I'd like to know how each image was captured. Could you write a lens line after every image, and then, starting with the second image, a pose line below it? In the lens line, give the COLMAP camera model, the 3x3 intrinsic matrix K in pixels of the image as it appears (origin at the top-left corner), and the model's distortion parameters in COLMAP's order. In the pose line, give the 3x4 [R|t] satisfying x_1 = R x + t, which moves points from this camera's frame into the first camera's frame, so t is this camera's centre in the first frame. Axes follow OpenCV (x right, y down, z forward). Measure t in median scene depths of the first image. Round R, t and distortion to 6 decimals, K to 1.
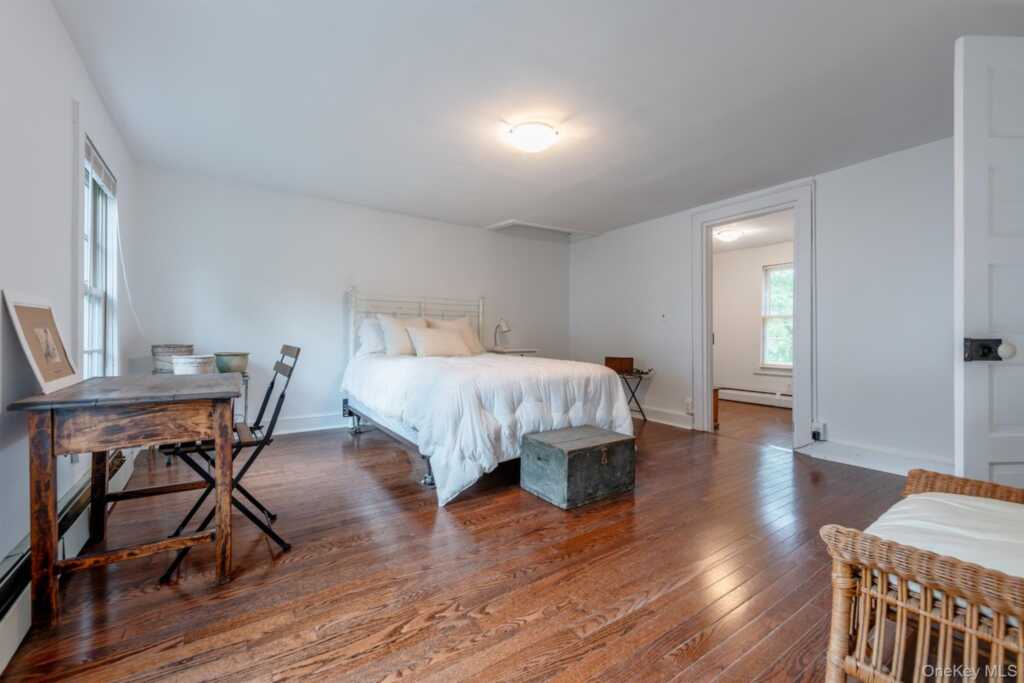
lens RADIAL K [[414.6, 0, 514.7], [0, 414.6, 331.5], [0, 0, 1]] dist [-0.001572, 0.000227]
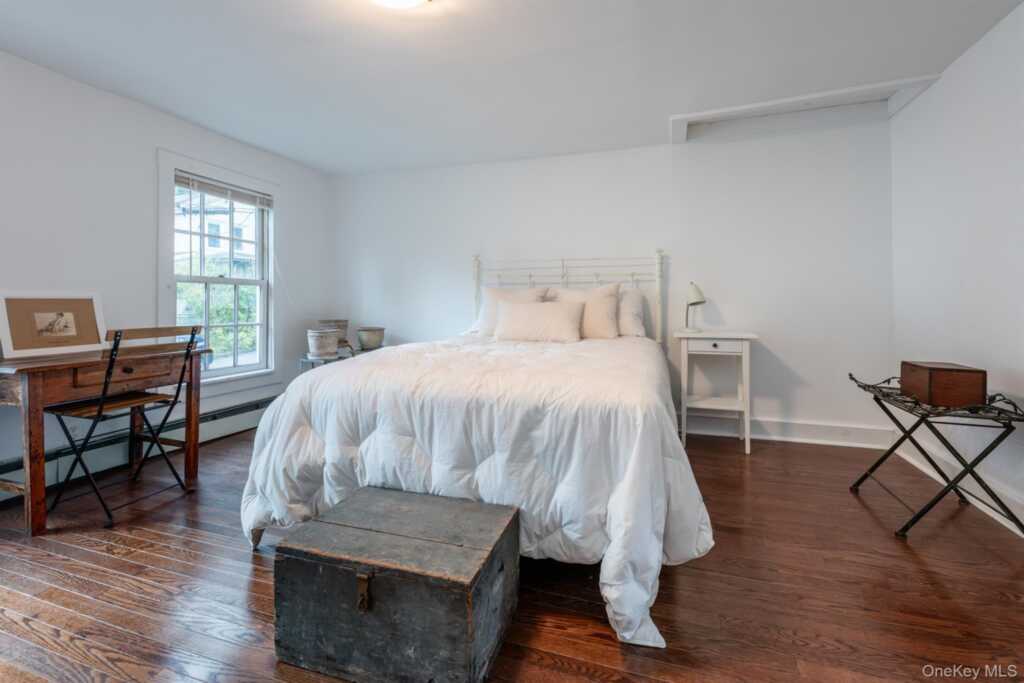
lens RADIAL K [[439.6, 0, 512.0], [0, 439.6, 300.6], [0, 0, 1]] dist [-0.002448, -0.000170]
pose [[0.598559, -0.016030, -0.800918, 0.602078], [0.016563, 0.999834, -0.007633, -0.006717], [0.800907, -0.008697, 0.598725, 0.732414]]
